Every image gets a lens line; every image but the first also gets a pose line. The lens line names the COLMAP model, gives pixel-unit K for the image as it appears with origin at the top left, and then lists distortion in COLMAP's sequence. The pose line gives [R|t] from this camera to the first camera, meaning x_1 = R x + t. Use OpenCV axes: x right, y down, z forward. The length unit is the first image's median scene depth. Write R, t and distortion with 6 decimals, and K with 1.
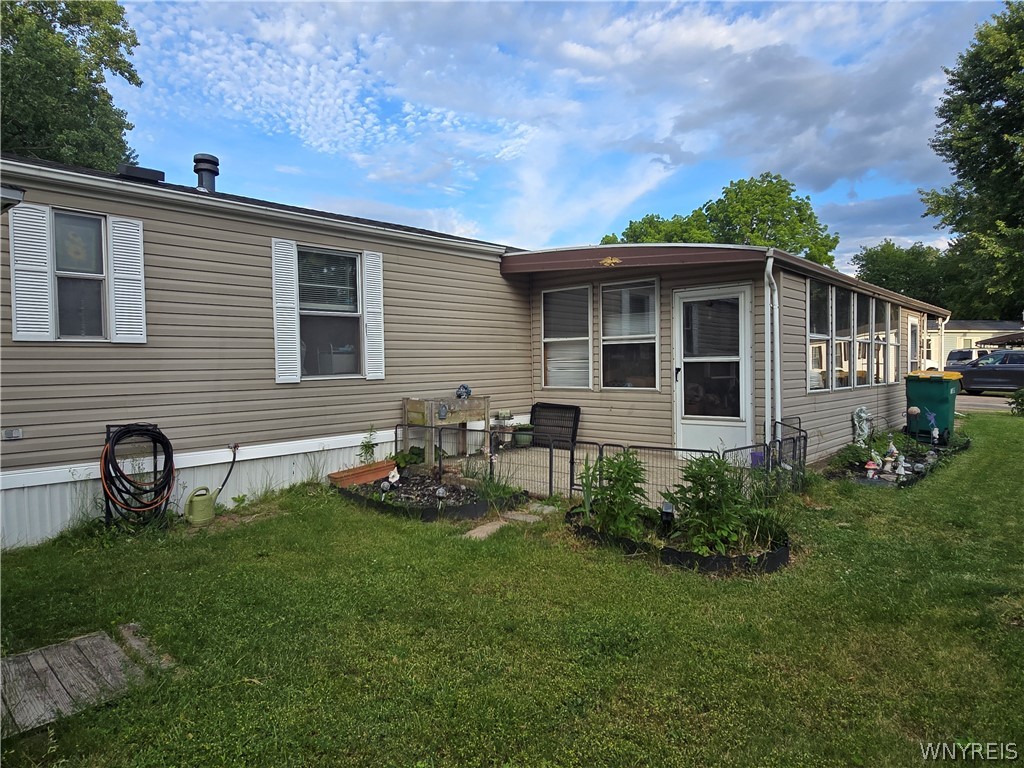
lens RADIAL K [[421.1, 0, 510.9], [0, 421.1, 381.4], [0, 0, 1]] dist [-0.001647, -0.000254]
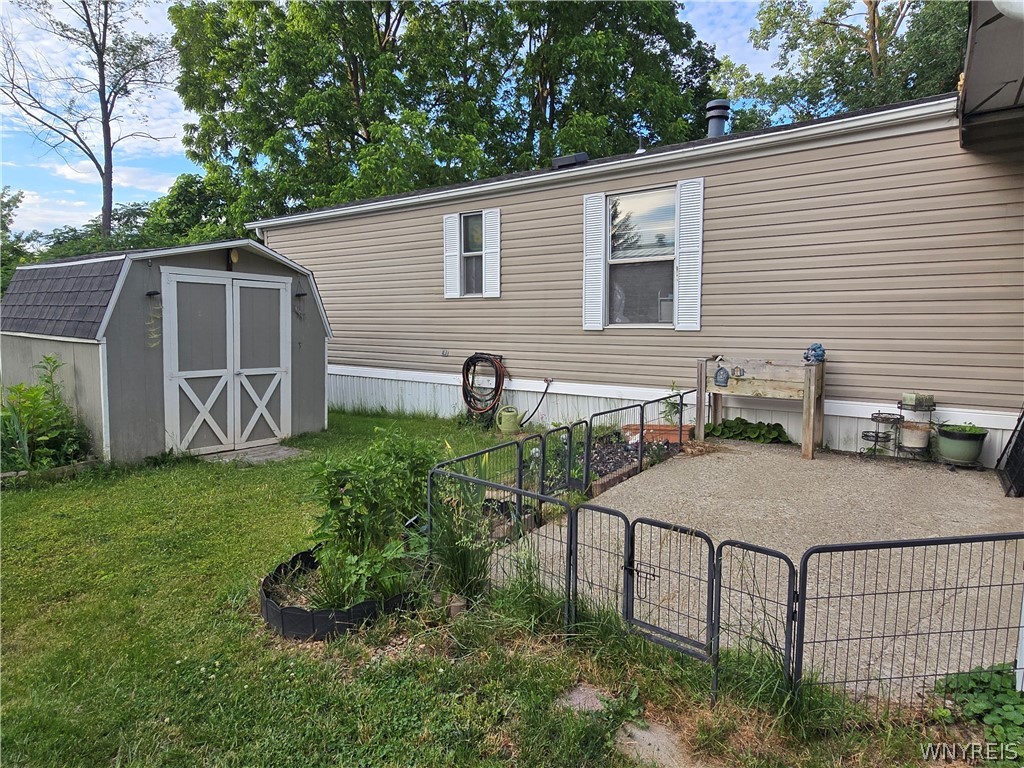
lens RADIAL K [[441.6, 0, 511.7], [0, 441.6, 356.0], [0, 0, 1]] dist [-0.000749, -0.000089]
pose [[0.424650, 0.100419, -0.899771, 0.444356], [-0.033292, 0.994890, 0.095322, -0.033771], [0.904745, -0.010524, 0.425823, 0.367927]]
